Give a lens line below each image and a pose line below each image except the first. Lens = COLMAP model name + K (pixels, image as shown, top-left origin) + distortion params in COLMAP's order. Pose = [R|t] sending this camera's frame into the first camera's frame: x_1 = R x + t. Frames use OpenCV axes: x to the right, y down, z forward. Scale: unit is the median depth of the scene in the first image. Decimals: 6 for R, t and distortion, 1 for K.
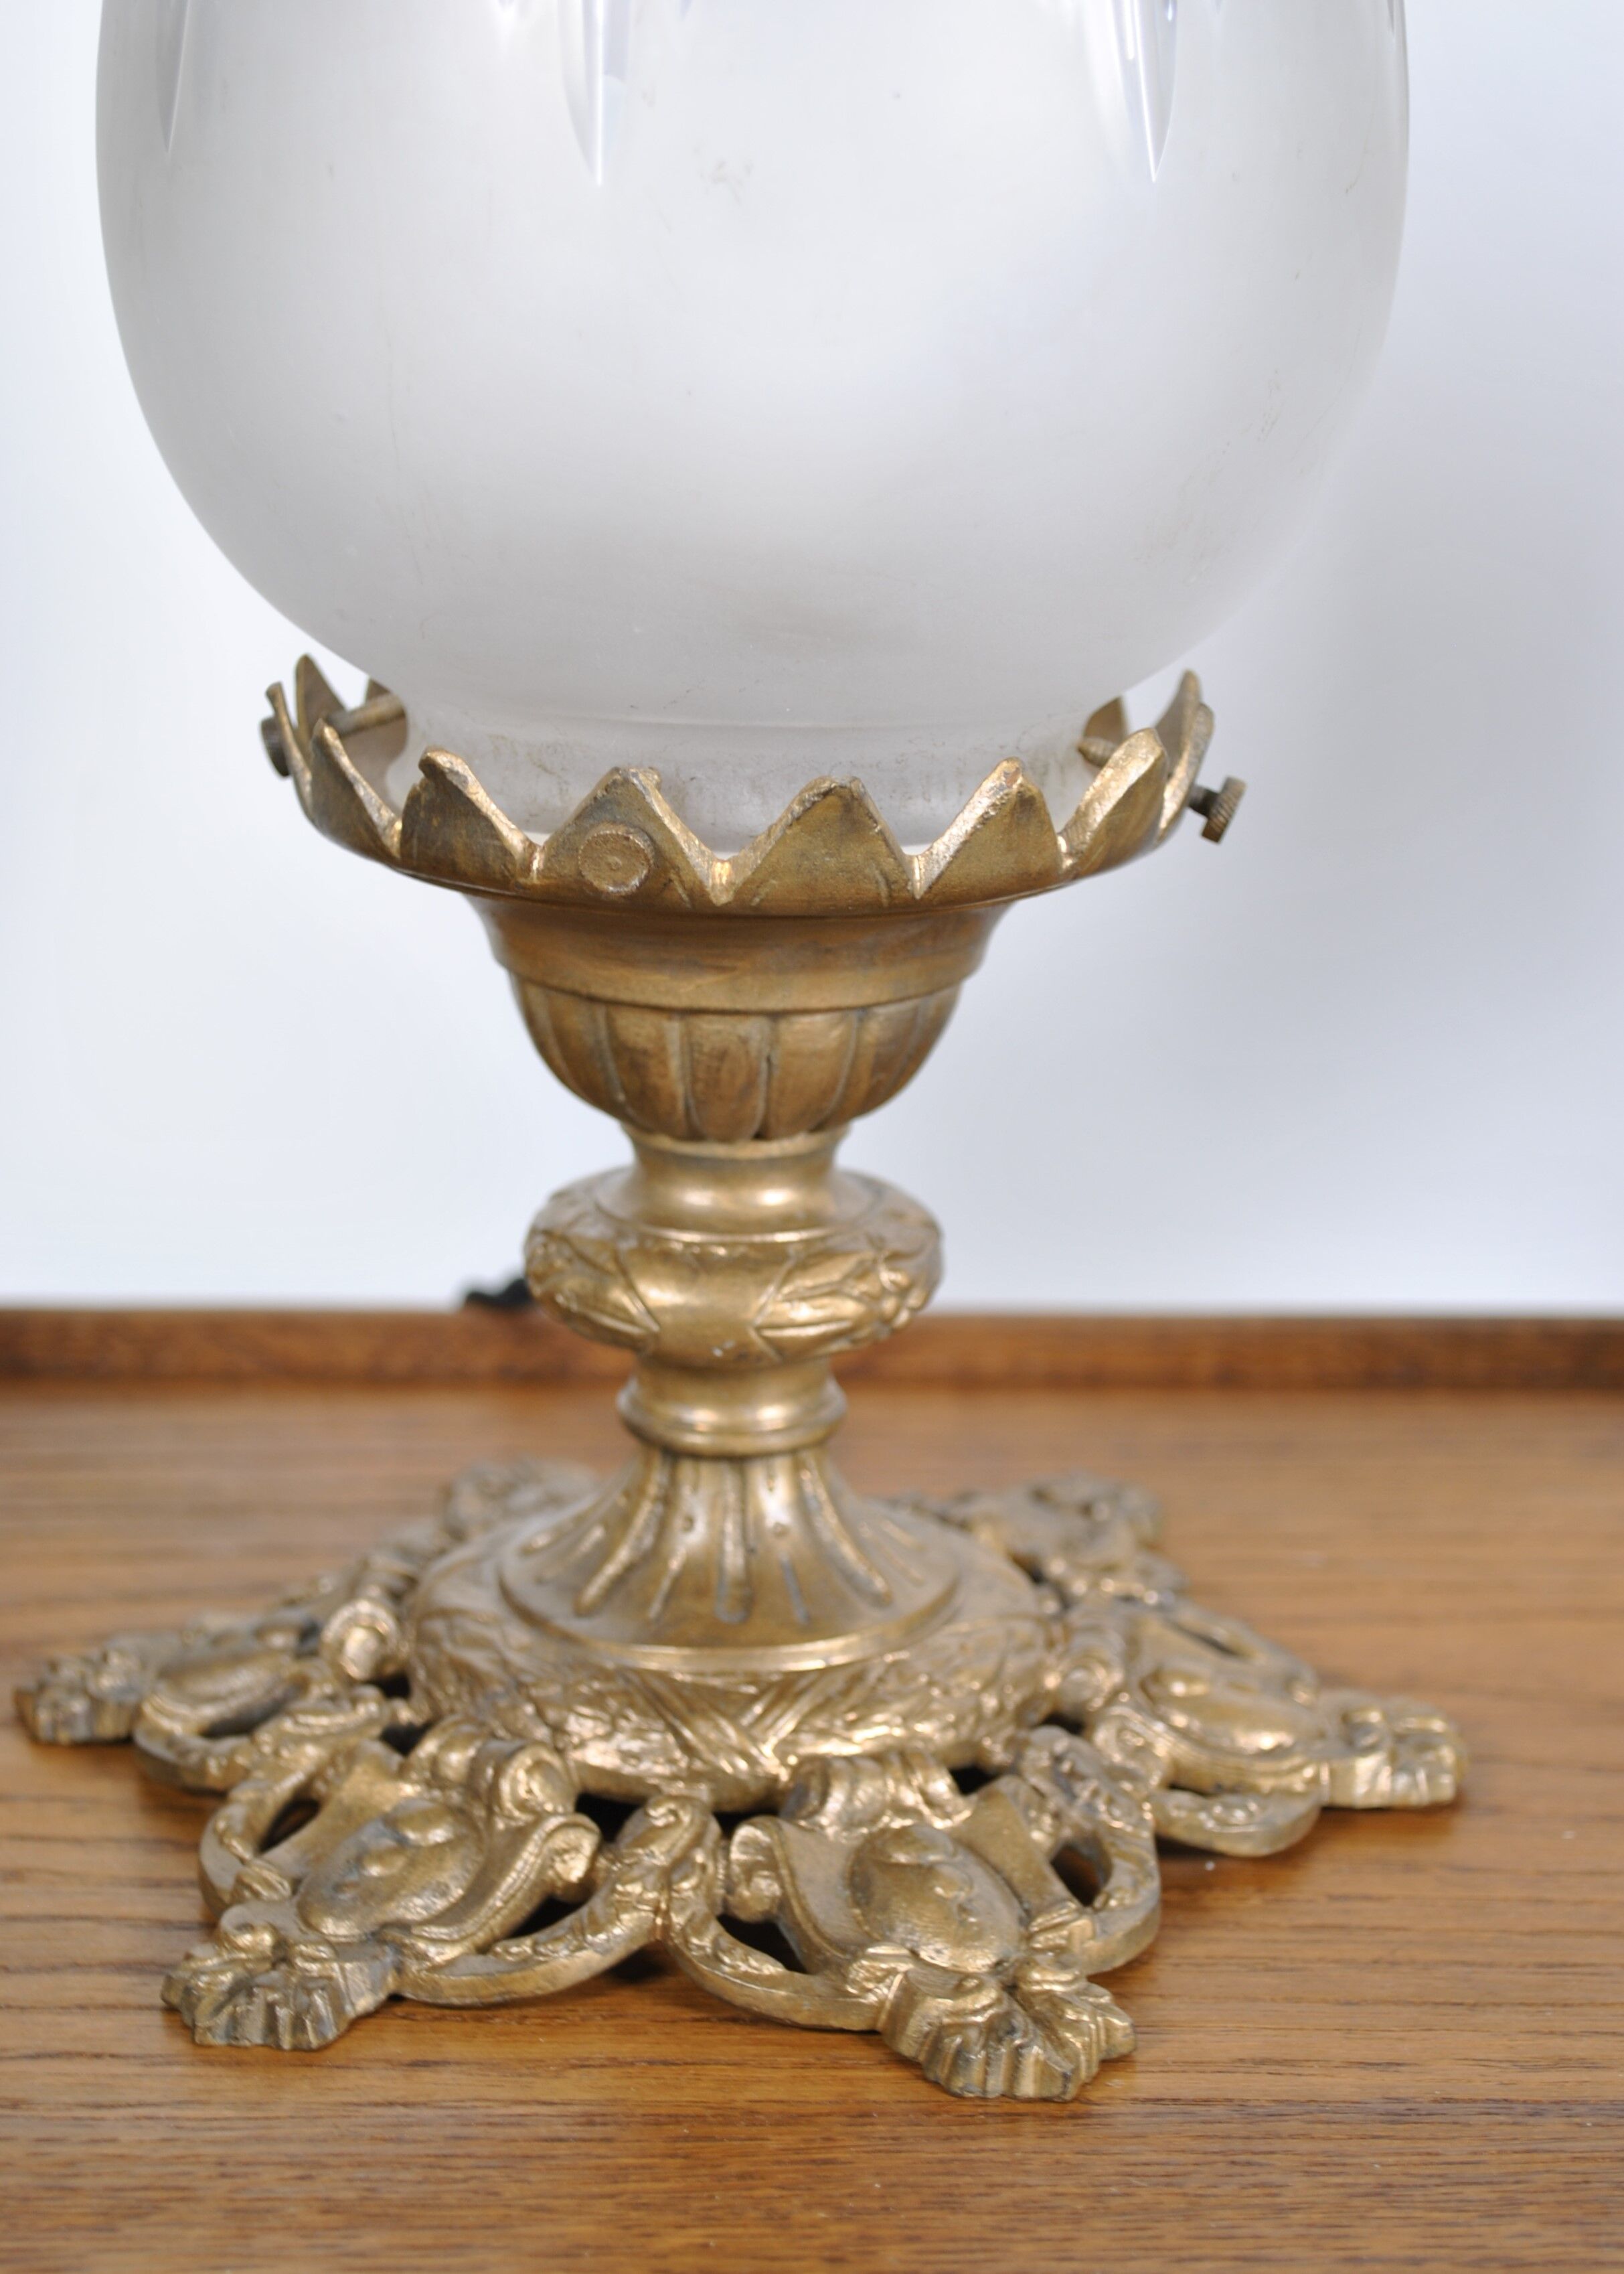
lens RADIAL K [[3886.9, 0, 821.7], [0, 3886.9, 1227.3], [0, 0, 1]] dist [-0.028612, 0.000000]
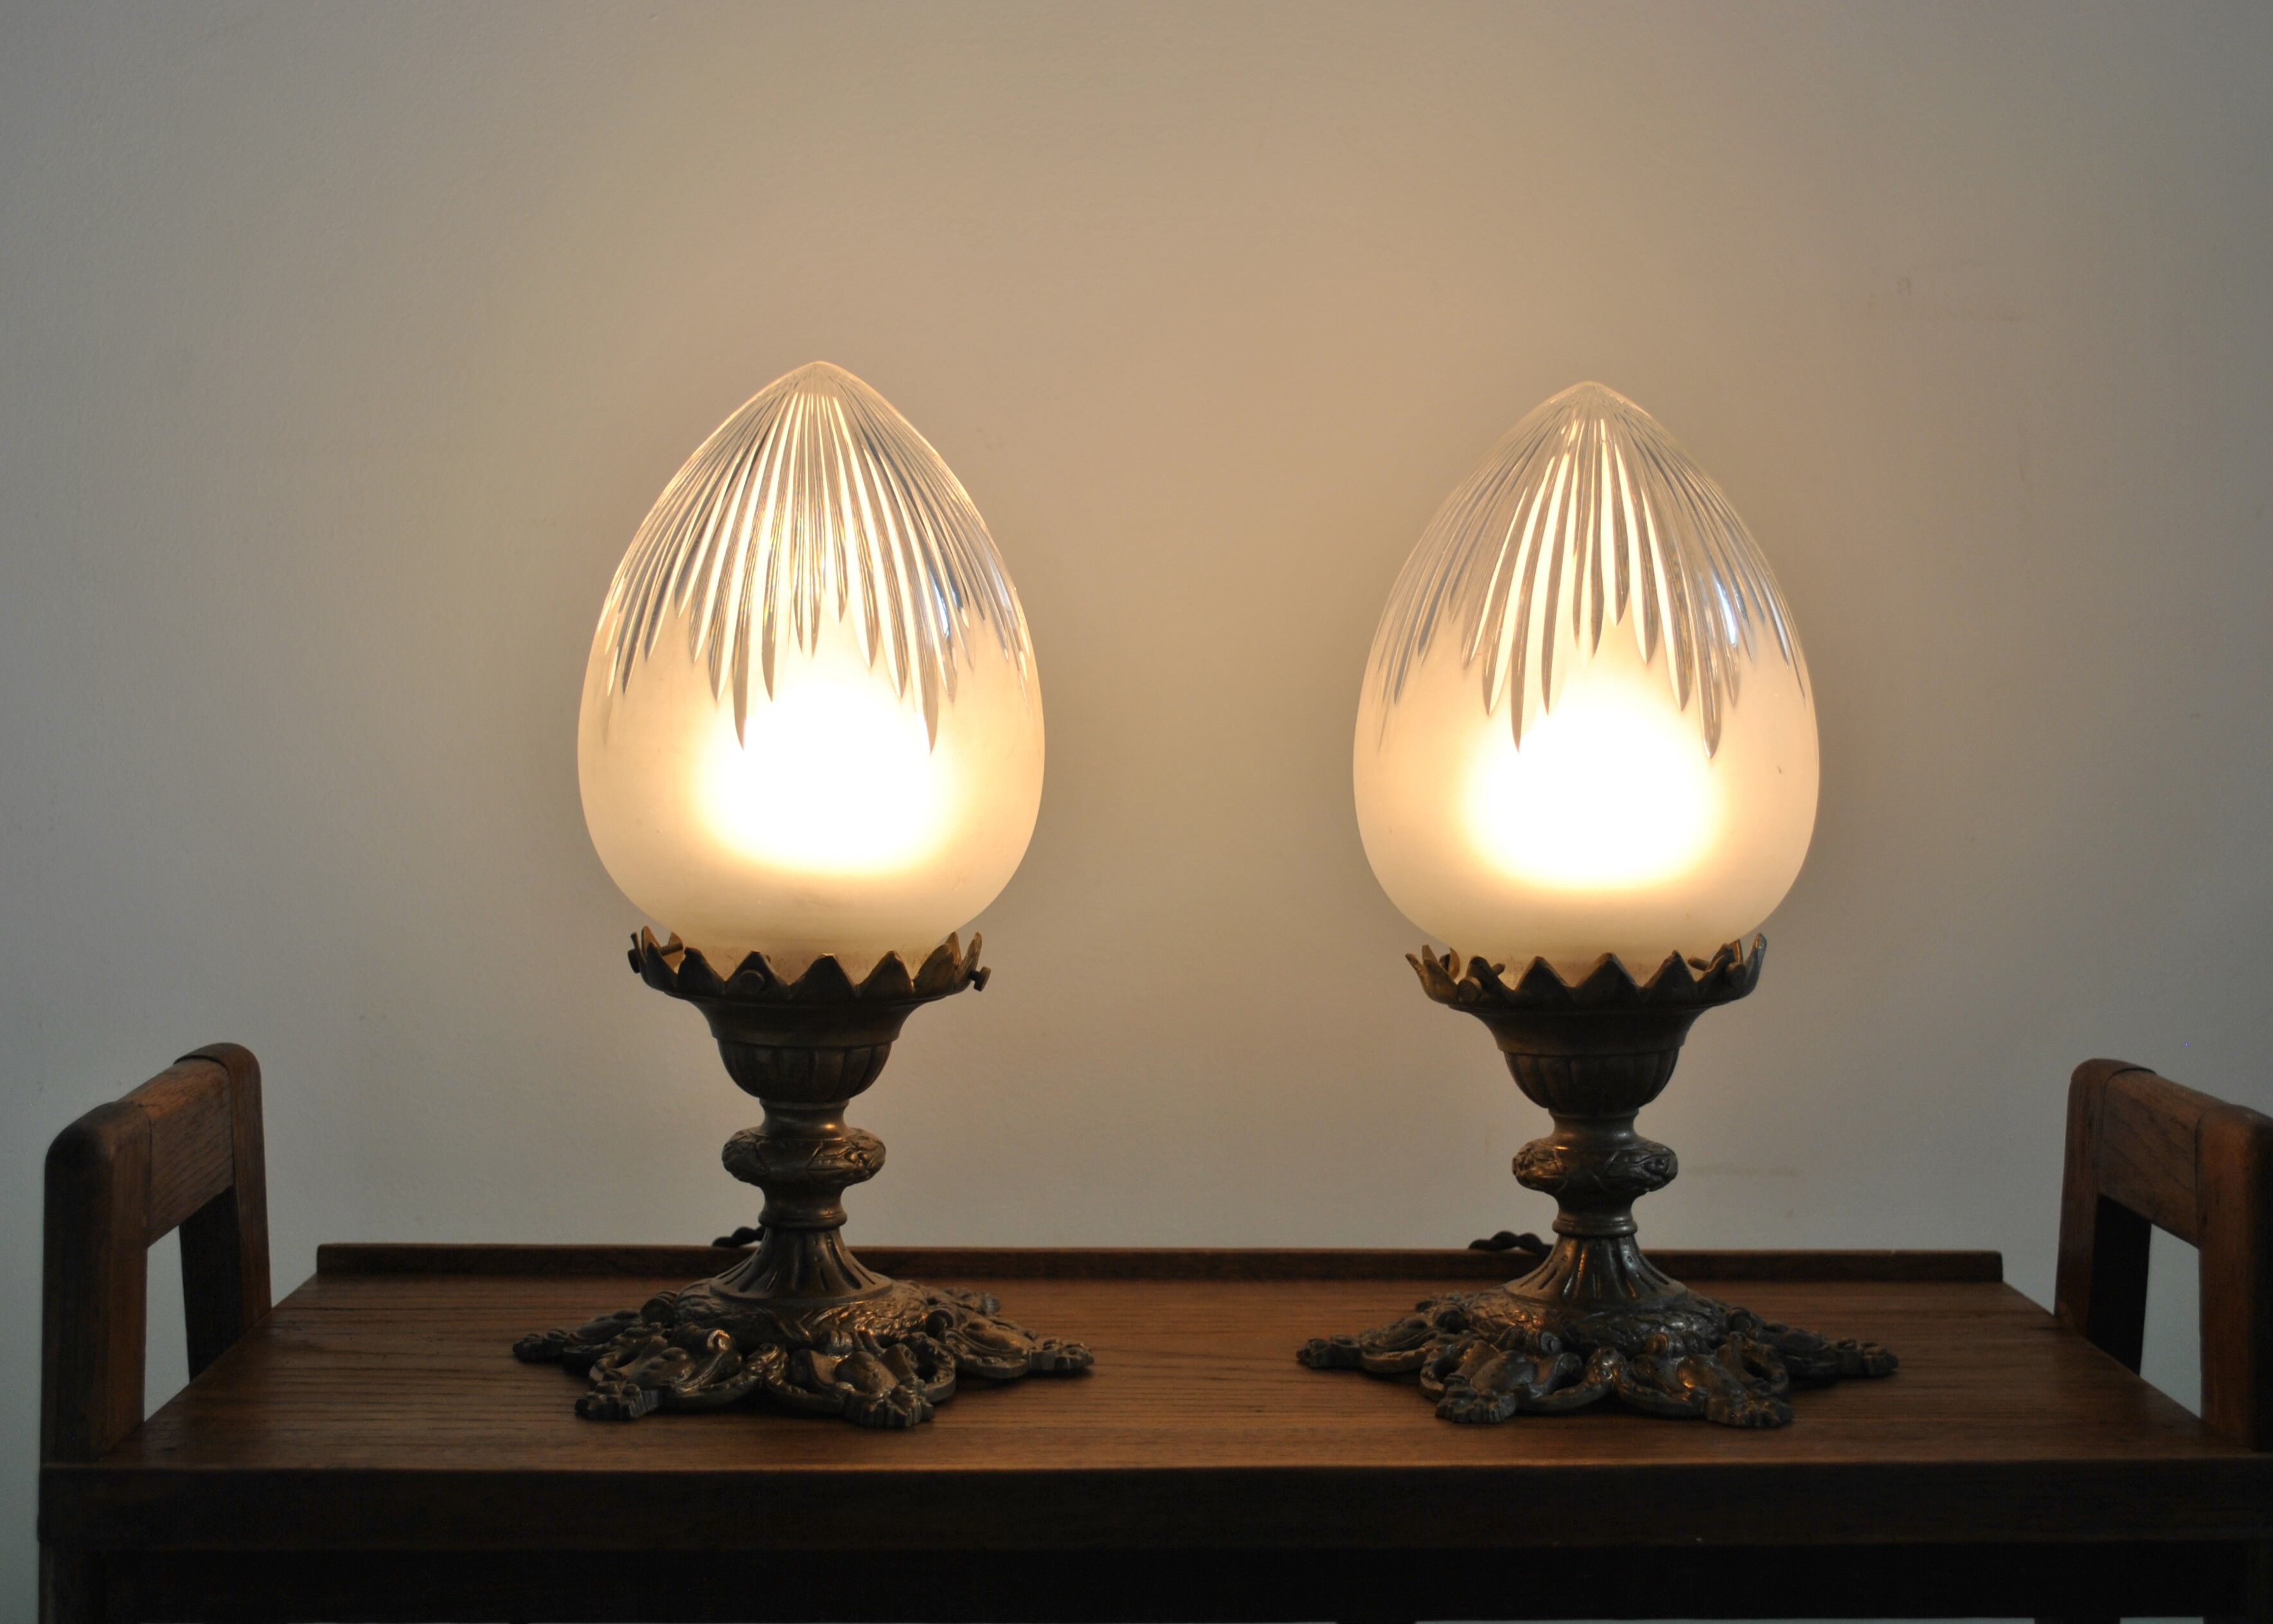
lens RADIAL K [[3528.0, 0, 1130.7], [0, 3528.0, 823.1], [0, 0, 1]] dist [0.021268, 0.000000]
pose [[0.999940, -0.000077, 0.010962, 0.186079], [0.002767, 0.969361, -0.245624, 0.407519], [-0.010607, 0.245640, 0.969303, -1.470348]]
